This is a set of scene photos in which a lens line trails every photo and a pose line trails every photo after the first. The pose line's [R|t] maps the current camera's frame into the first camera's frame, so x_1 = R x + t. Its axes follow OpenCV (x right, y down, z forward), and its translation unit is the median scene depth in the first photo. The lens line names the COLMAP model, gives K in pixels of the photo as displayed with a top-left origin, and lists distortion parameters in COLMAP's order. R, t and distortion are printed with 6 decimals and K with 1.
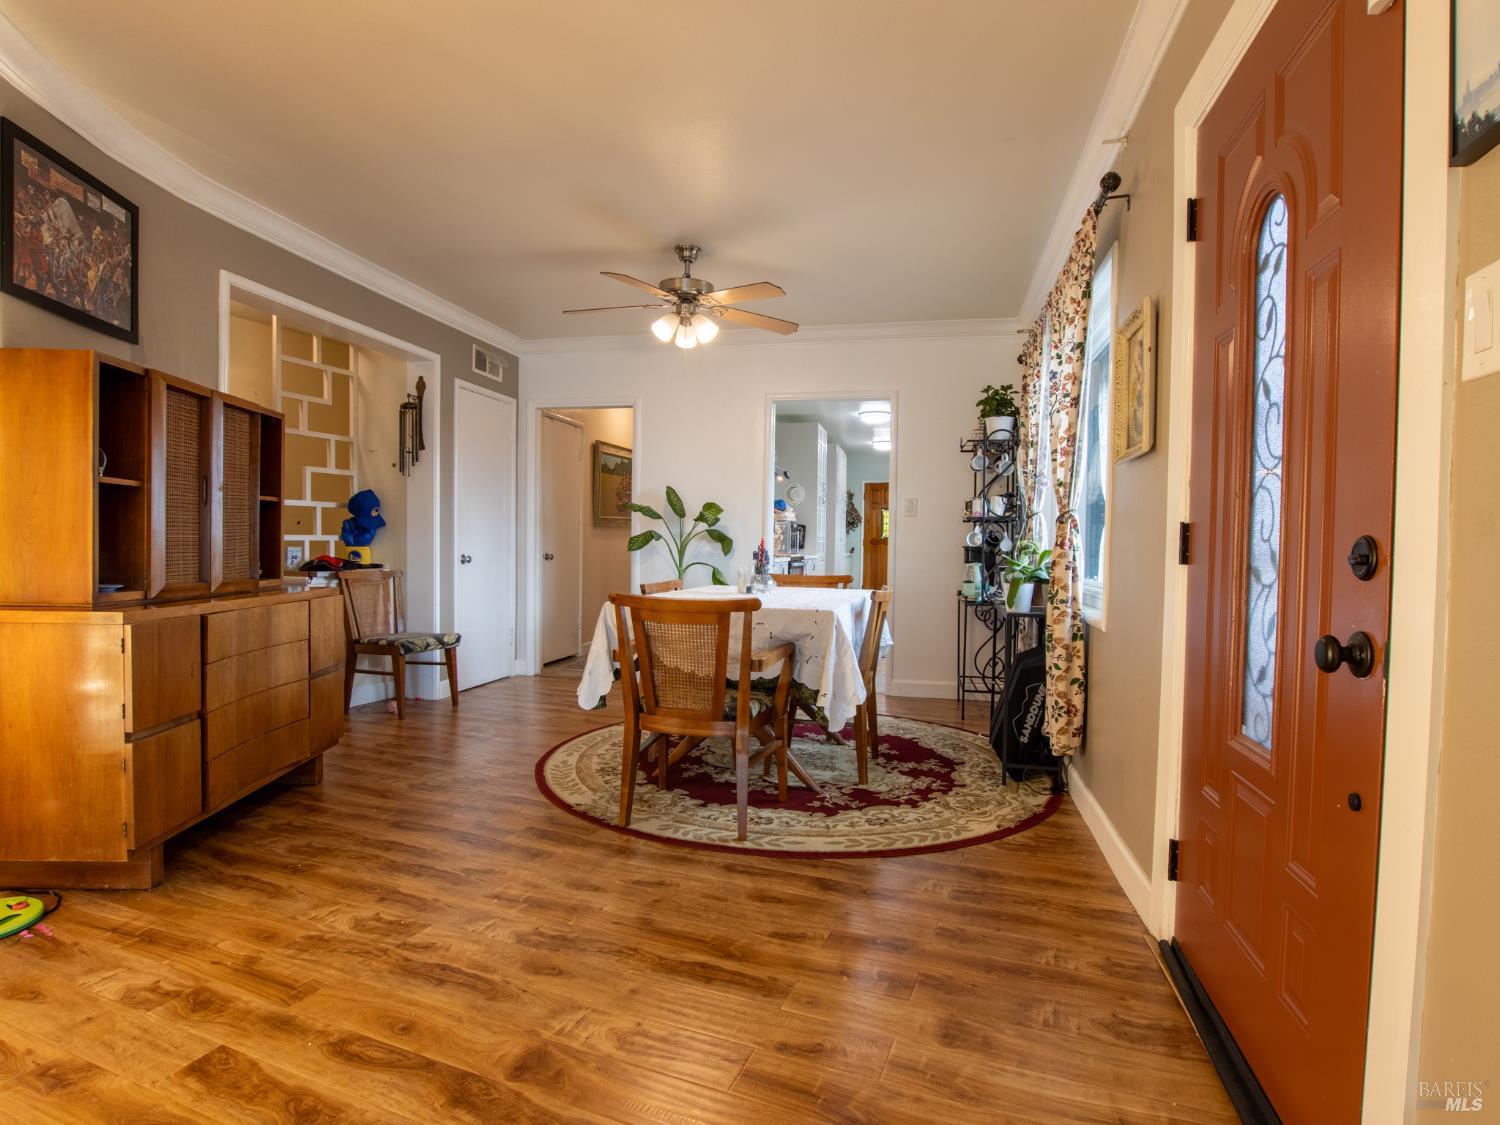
lens RADIAL K [[846.5, 0, 684.2], [0, 846.5, 566.8], [0, 0, 1]] dist [-0.031186, 0.001908]
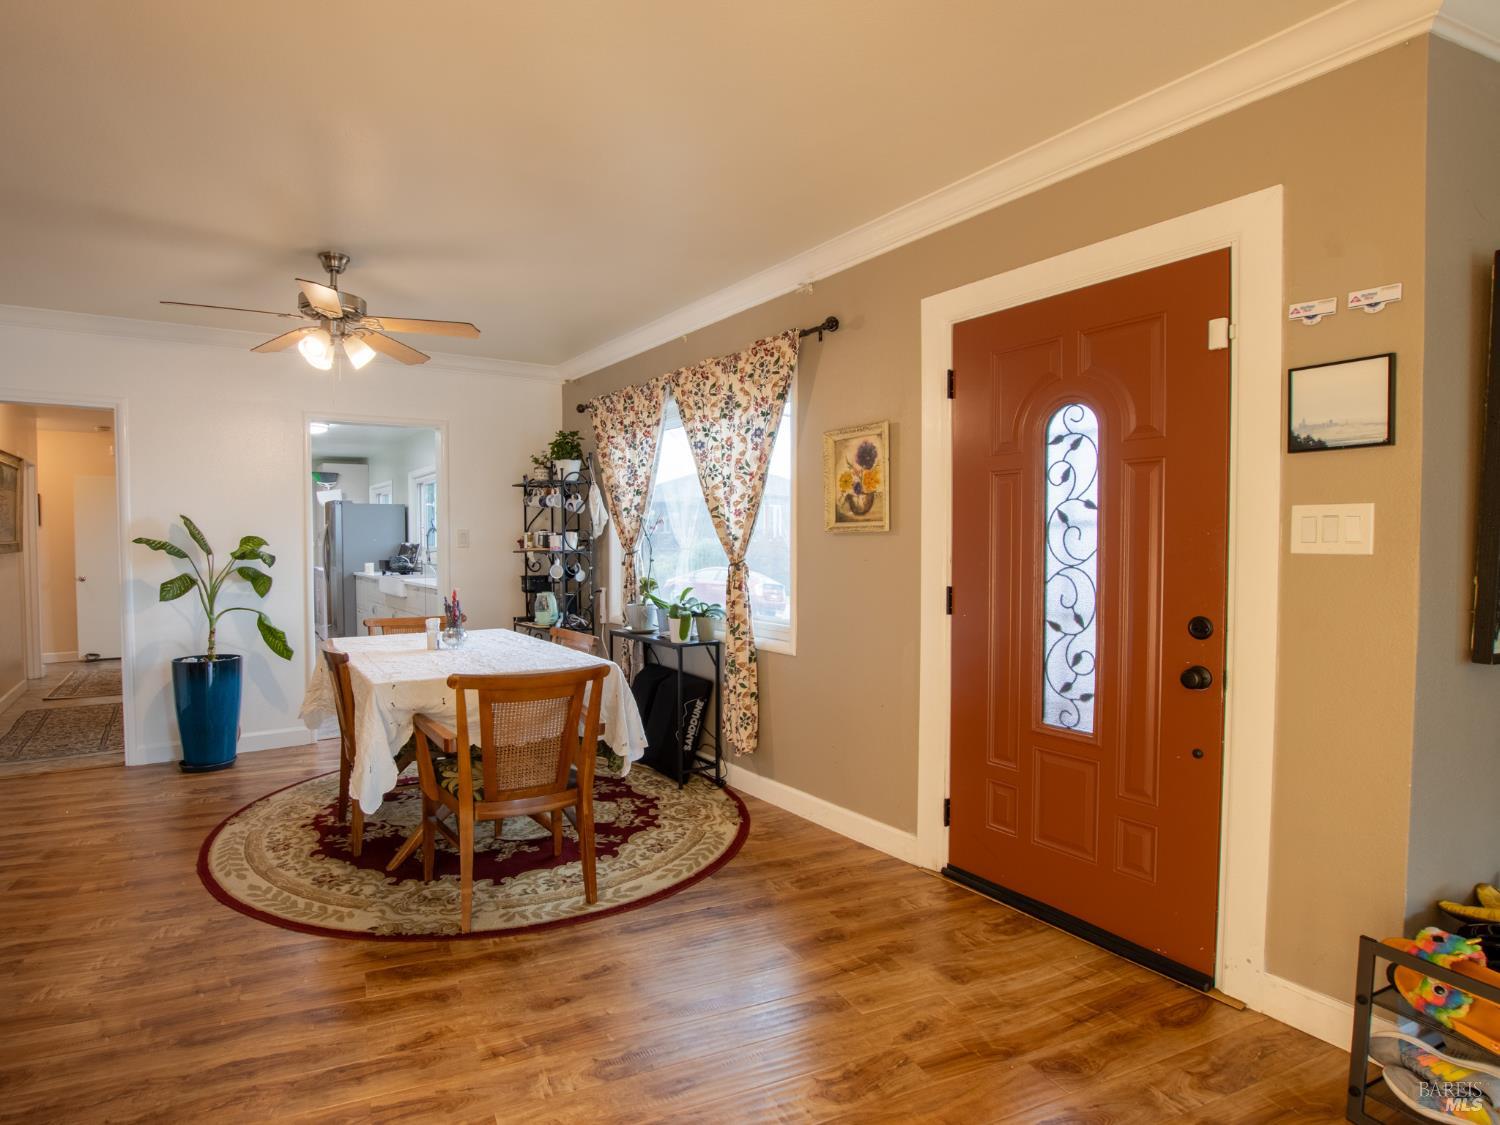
lens RADIAL K [[846.5, 0, 684.2], [0, 846.5, 566.8], [0, 0, 1]] dist [-0.031186, 0.001908]
pose [[0.681236, -0.040872, 0.730922, -0.511717], [0.036205, 0.999099, 0.022124, -0.085910], [-0.731168, 0.011391, 0.682102, 0.199169]]
